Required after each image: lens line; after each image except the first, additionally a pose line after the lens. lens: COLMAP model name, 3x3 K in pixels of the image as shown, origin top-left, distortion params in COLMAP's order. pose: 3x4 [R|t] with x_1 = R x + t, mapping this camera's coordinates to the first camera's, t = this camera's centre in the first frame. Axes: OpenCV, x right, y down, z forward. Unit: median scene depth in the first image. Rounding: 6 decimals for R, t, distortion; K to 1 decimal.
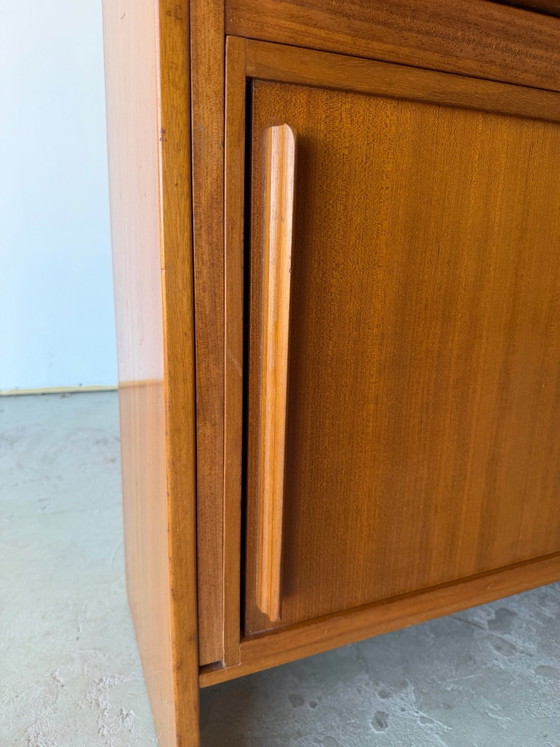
lens RADIAL K [[537.8, 0, 275.7], [0, 537.8, 383.2], [0, 0, 1]] dist [0.017959, -0.036910]
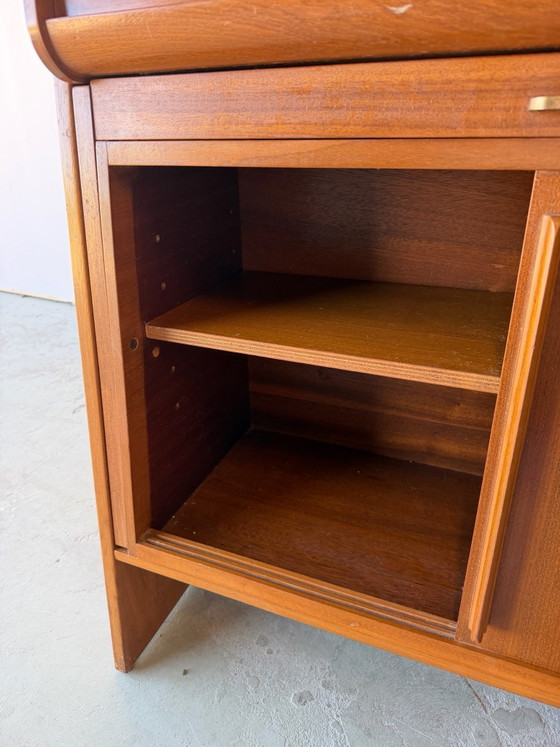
lens RADIAL K [[537.8, 0, 264.8], [0, 537.8, 374.4], [0, 0, 1]] dist [0.017959, -0.036910]
pose [[0.697191, 0.234628, -0.677402, 0.723268], [-0.190843, 0.971571, 0.140100, -0.155739], [0.691016, 0.031600, 0.722148, 0.124858]]
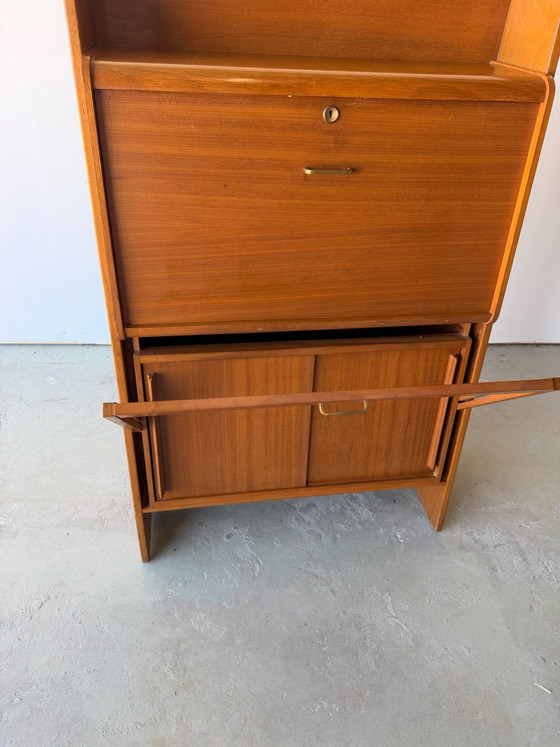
lens RADIAL K [[537.8, 0, 282.2], [0, 537.8, 367.7], [0, 0, 1]] dist [0.017959, -0.036910]
pose [[0.974444, 0.112740, -0.194291, 0.838391], [-0.063826, 0.968243, 0.241725, -0.775407], [0.215373, -0.223146, 0.950695, -1.188306]]
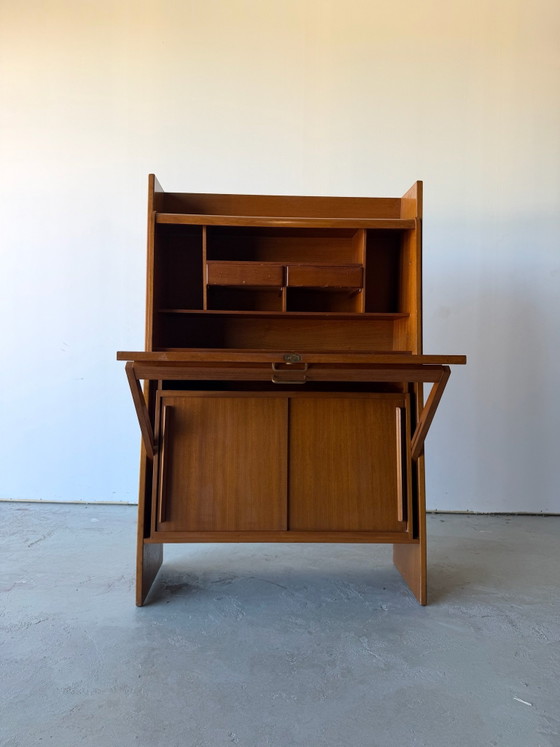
lens RADIAL K [[537.8, 0, 277.4], [0, 537.8, 370.4], [0, 0, 1]] dist [0.017959, -0.036910]
pose [[0.935962, -0.056685, -0.347509, 1.462633], [-0.073890, 0.933358, -0.351259, 0.479387], [0.344261, 0.354443, 0.869399, -1.653638]]
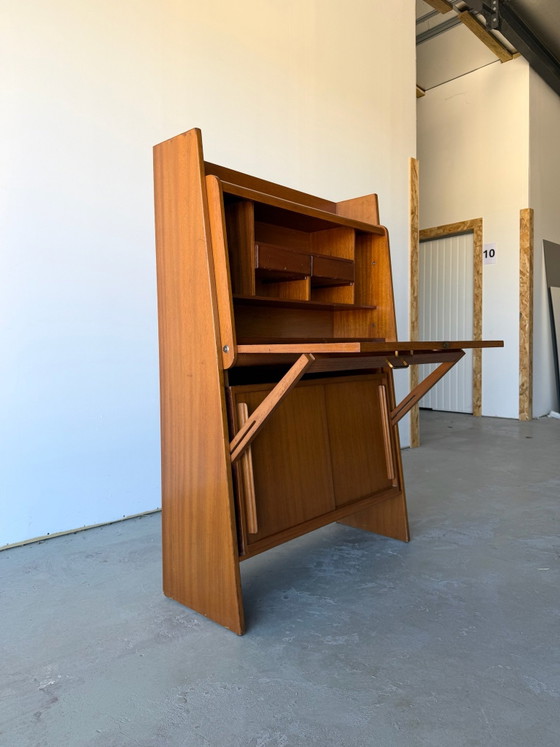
lens RADIAL K [[537.8, 0, 282.5], [0, 537.8, 374.7], [0, 0, 1]] dist [0.017959, -0.036910]
pose [[0.897953, -0.111400, 0.425760, -0.810357], [0.233717, 0.940446, -0.246855, 0.247452], [-0.372904, 0.321172, 0.870512, -1.615639]]
